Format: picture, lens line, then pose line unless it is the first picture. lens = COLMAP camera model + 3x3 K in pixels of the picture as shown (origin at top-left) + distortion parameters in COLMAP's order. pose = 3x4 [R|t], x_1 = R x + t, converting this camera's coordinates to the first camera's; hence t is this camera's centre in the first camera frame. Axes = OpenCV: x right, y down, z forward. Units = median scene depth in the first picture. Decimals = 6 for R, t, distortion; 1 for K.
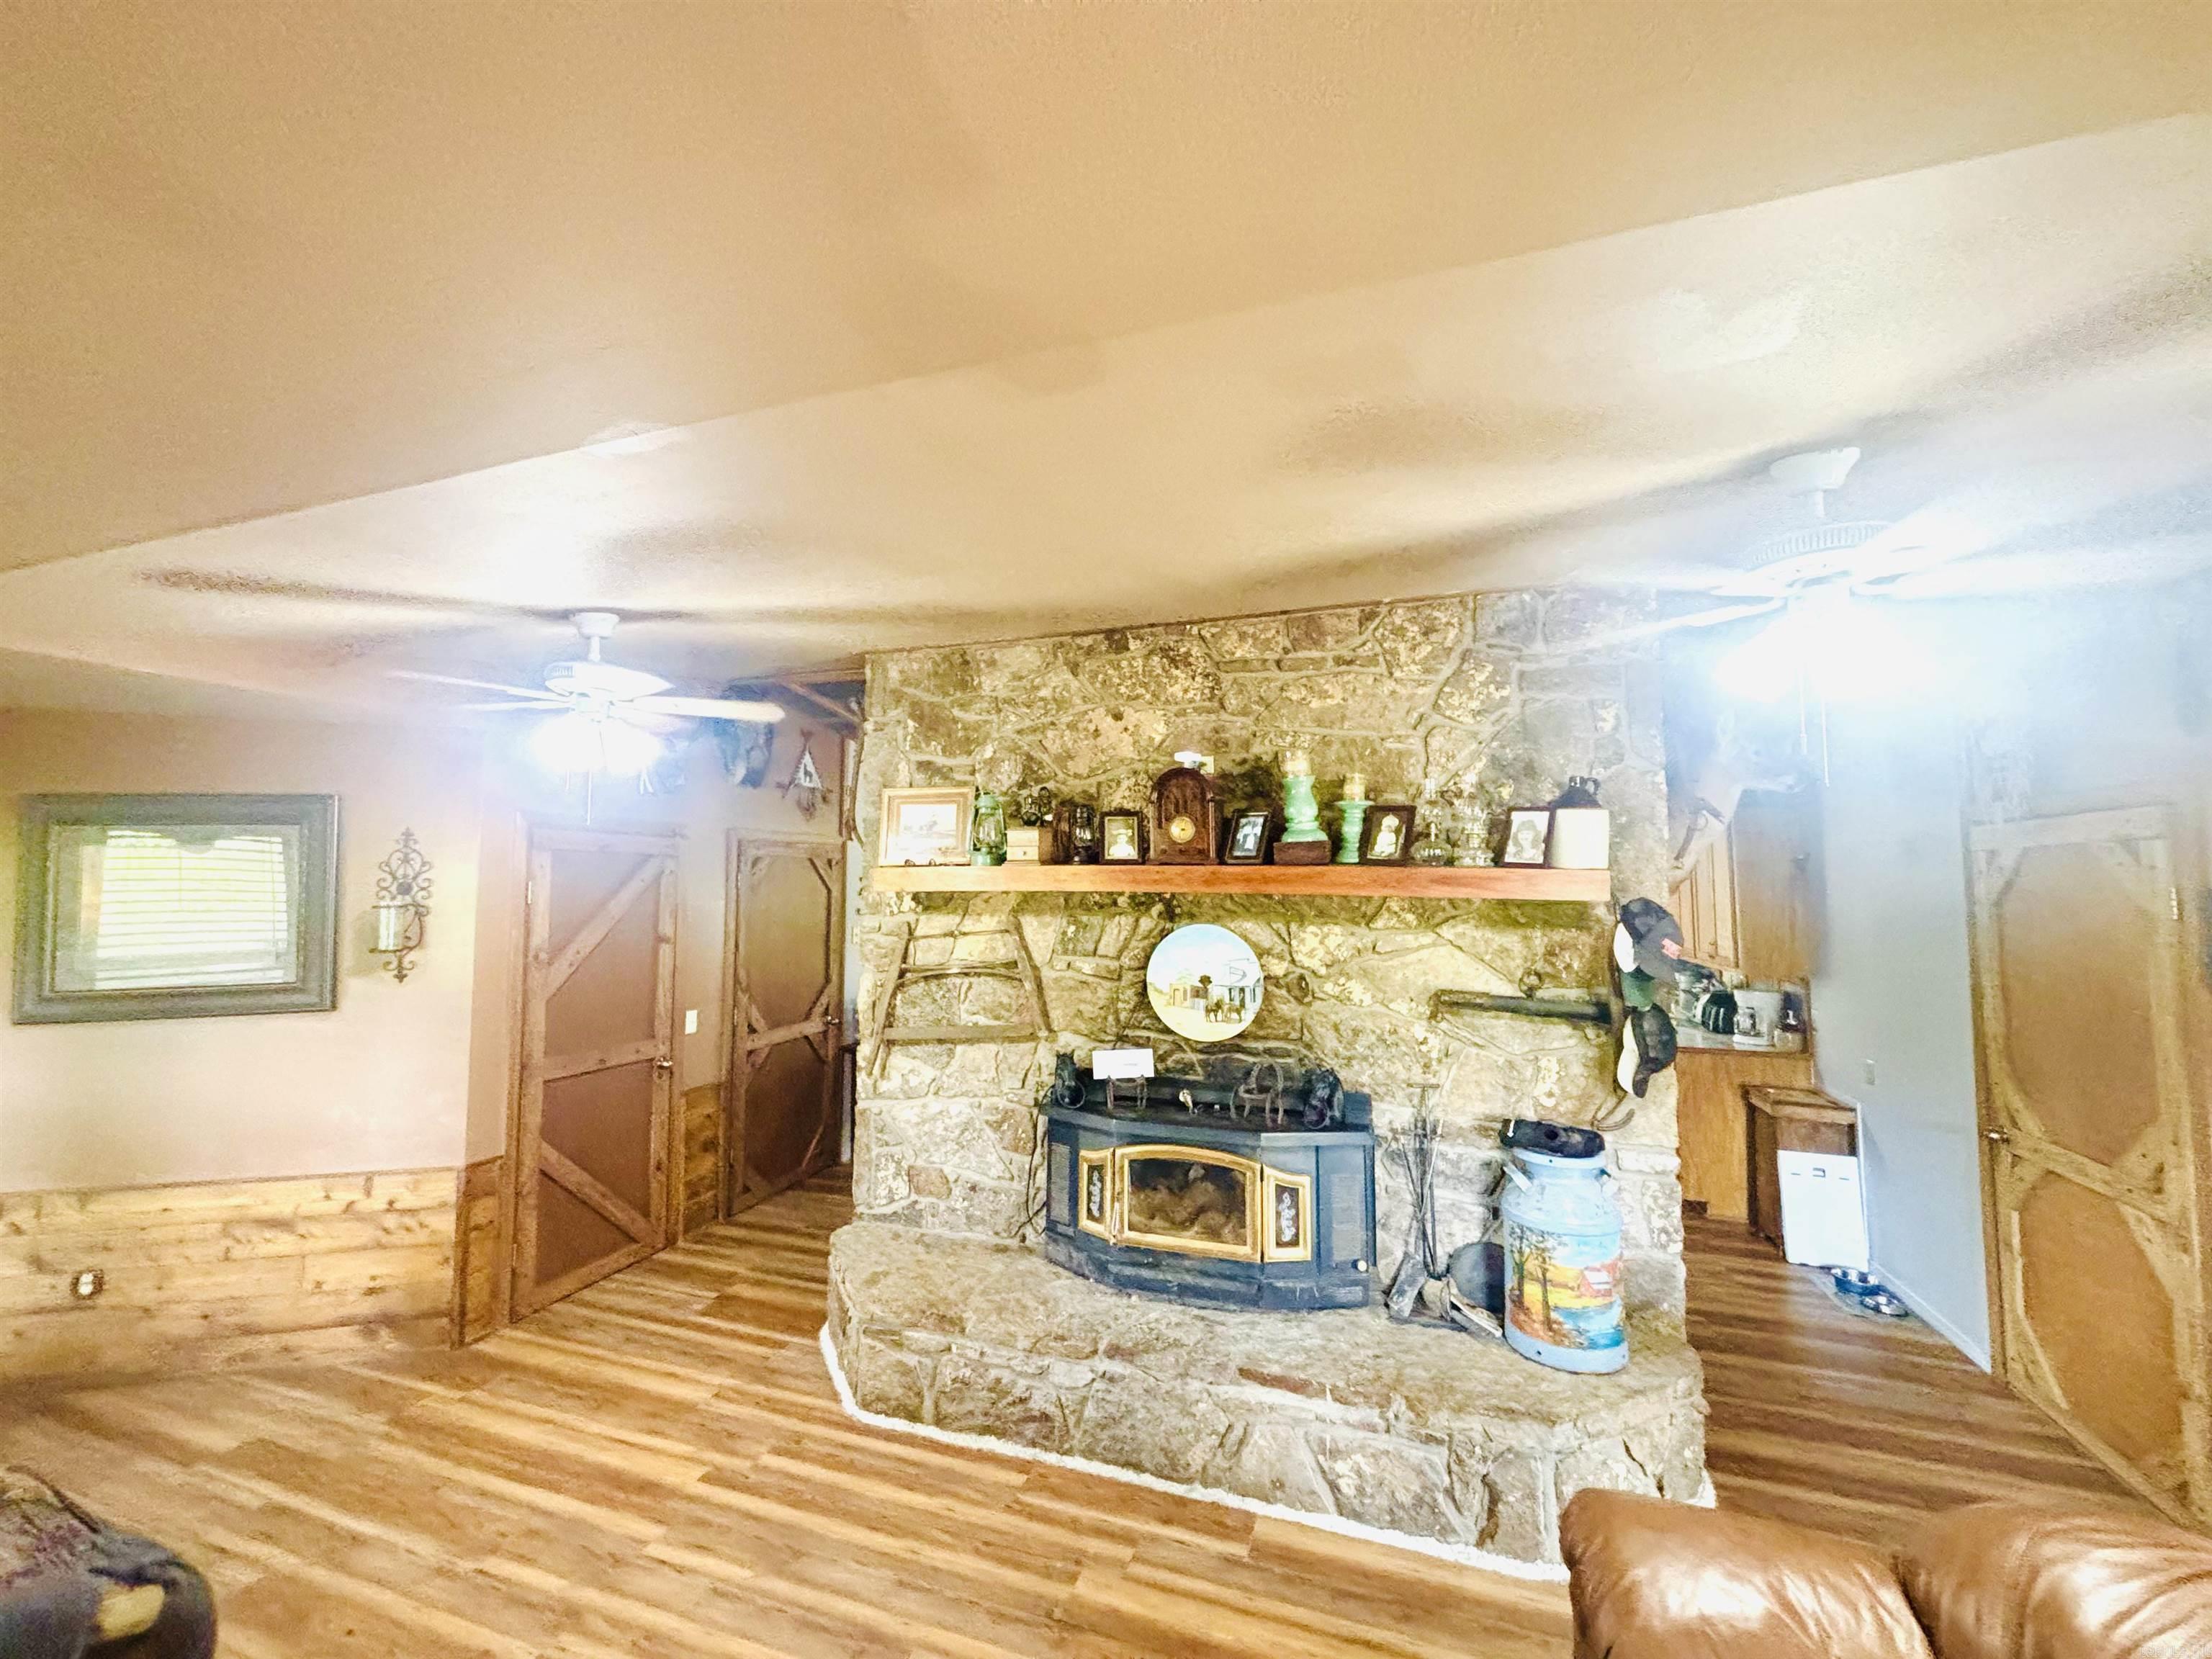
lens RADIAL K [[871.5, 0, 1089.7], [0, 871.5, 829.4], [0, 0, 1]] dist [-0.000159, -0.000109]
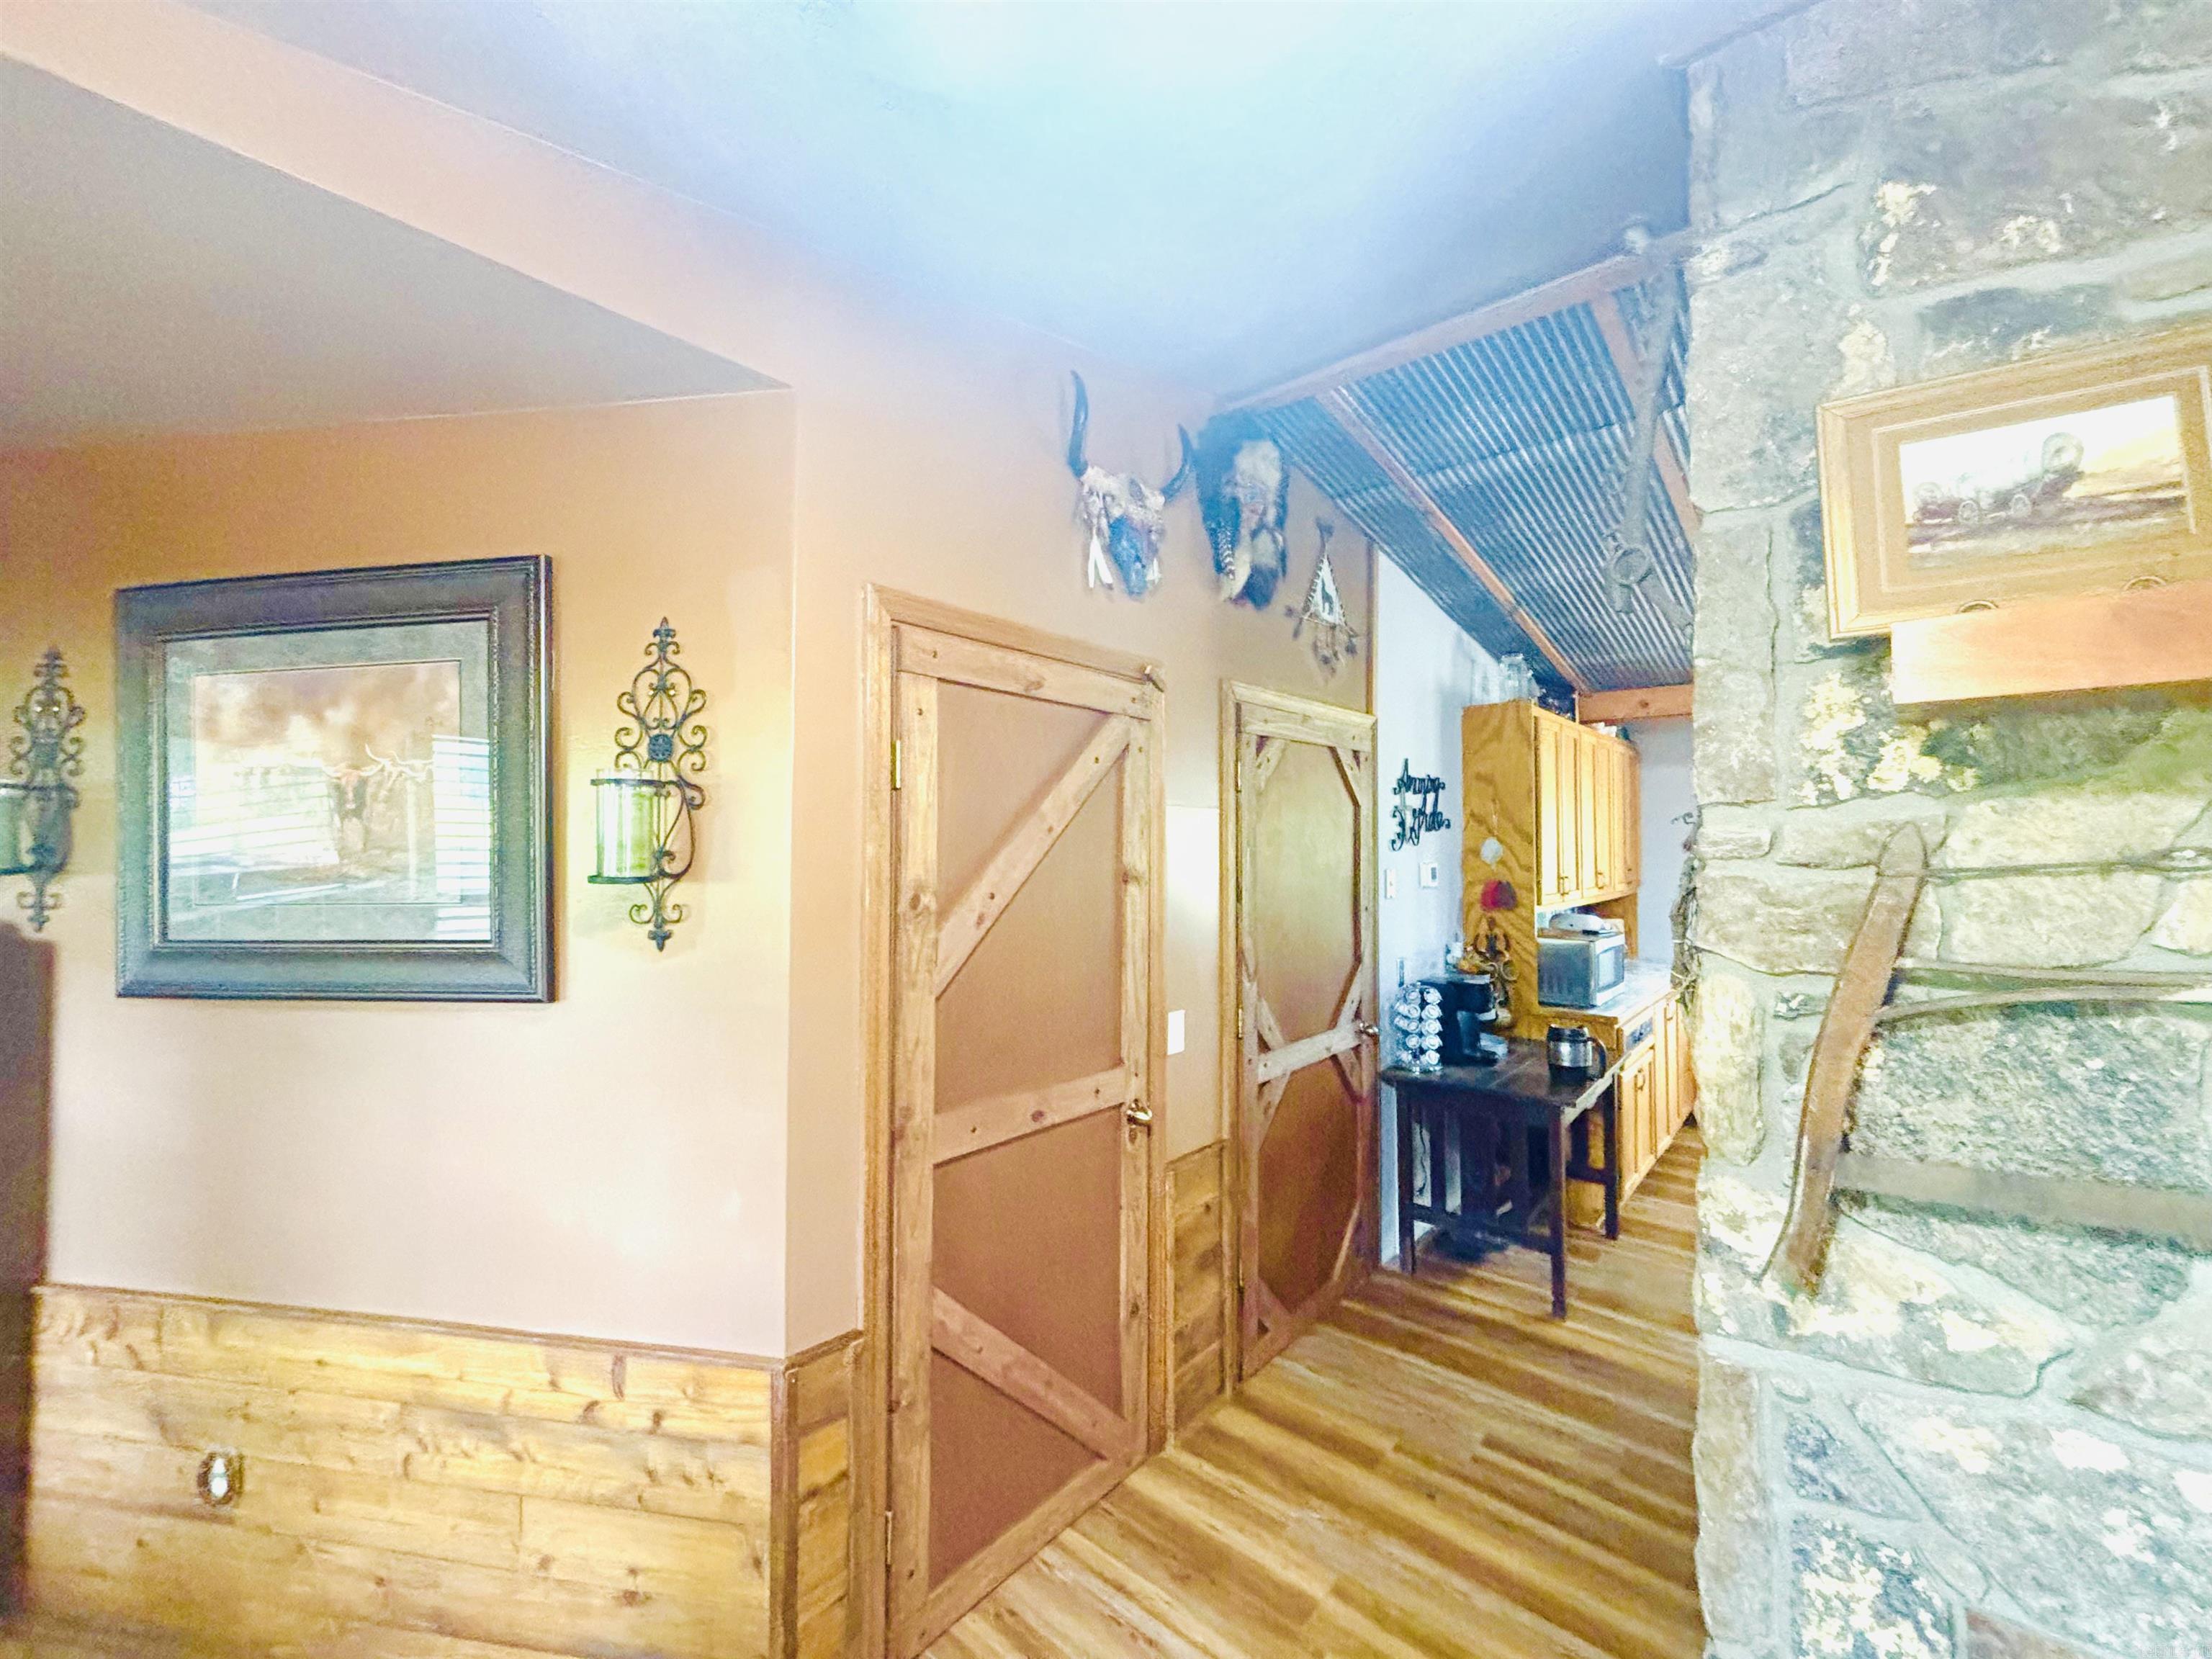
lens RADIAL K [[910.9, 0, 1106.0], [0, 910.9, 829.5], [0, 0, 1]] dist [-0.001100, -0.000327]
pose [[0.925503, -0.004499, -0.378713, -0.358650], [0.022983, 0.998754, 0.044300, 0.088984], [0.378042, -0.049703, 0.924453, 0.598154]]
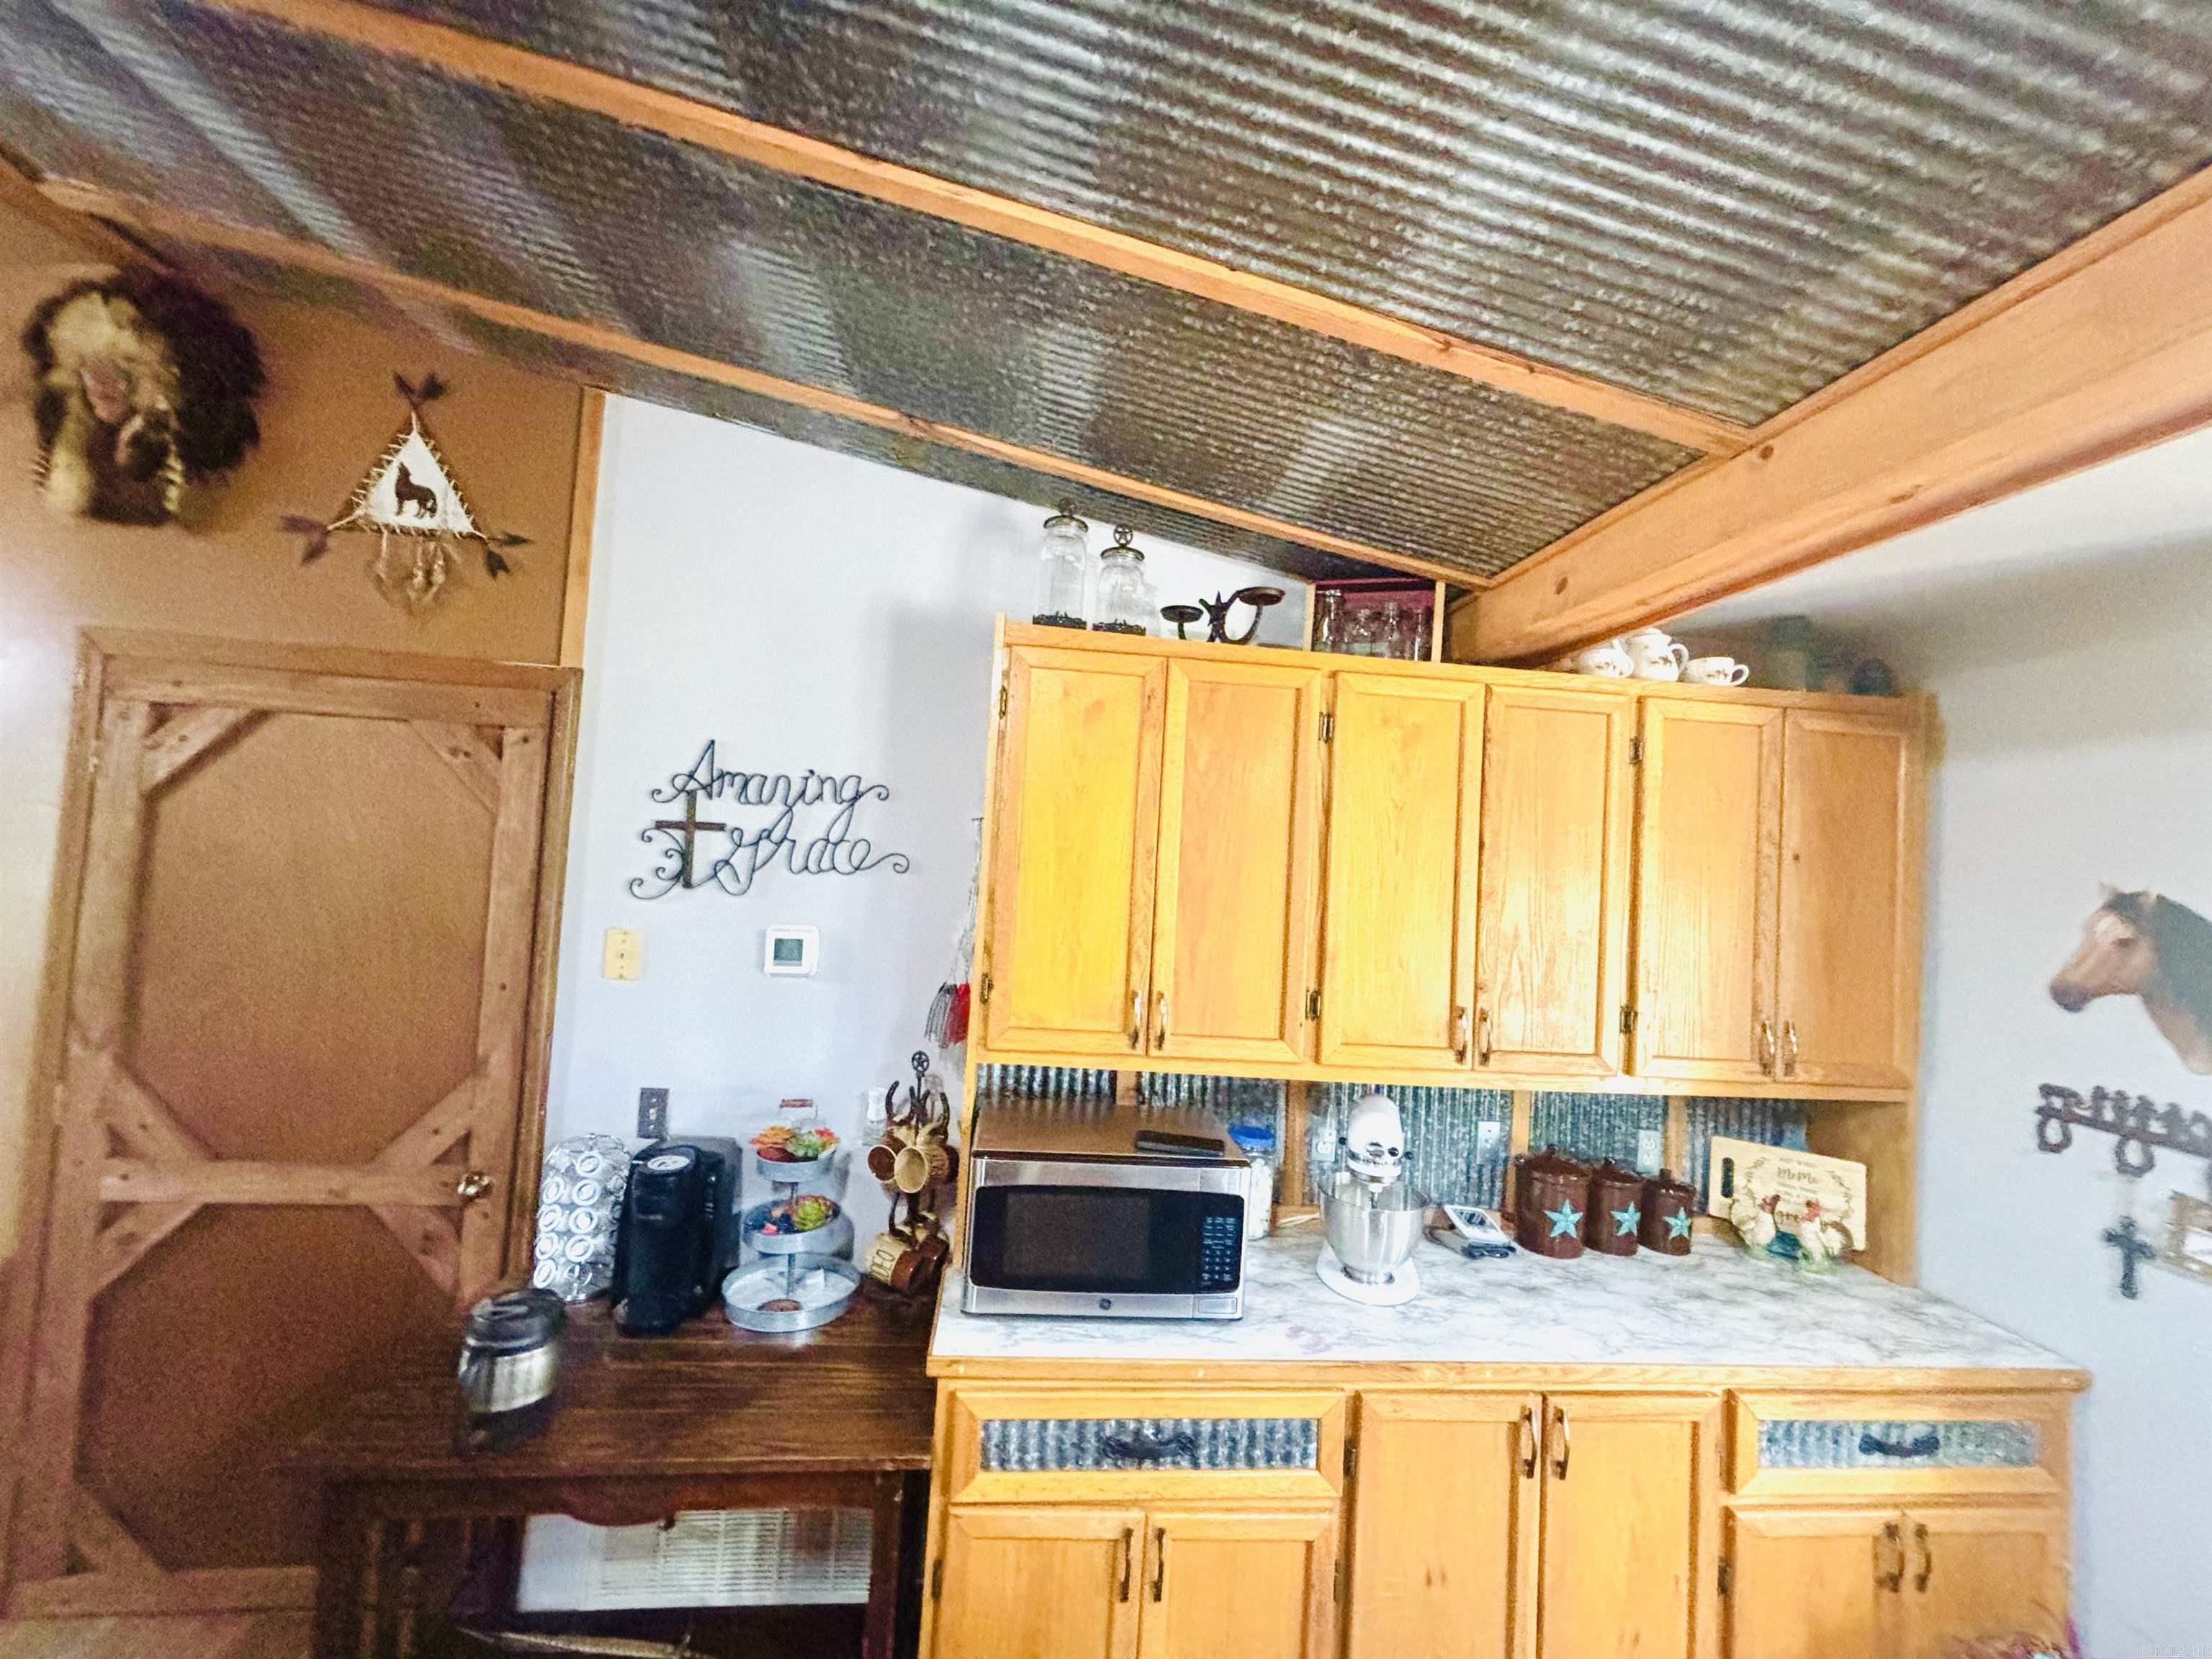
lens RADIAL K [[899.2, 0, 1108.5], [0, 899.2, 825.1], [0, 0, 1]] dist [-0.000429, -0.000421]
pose [[0.411239, -0.000409, -0.911527, 0.222152], [-0.007644, 0.999963, -0.003897, 0.117950], [0.911495, 0.008570, 0.411221, 1.719486]]
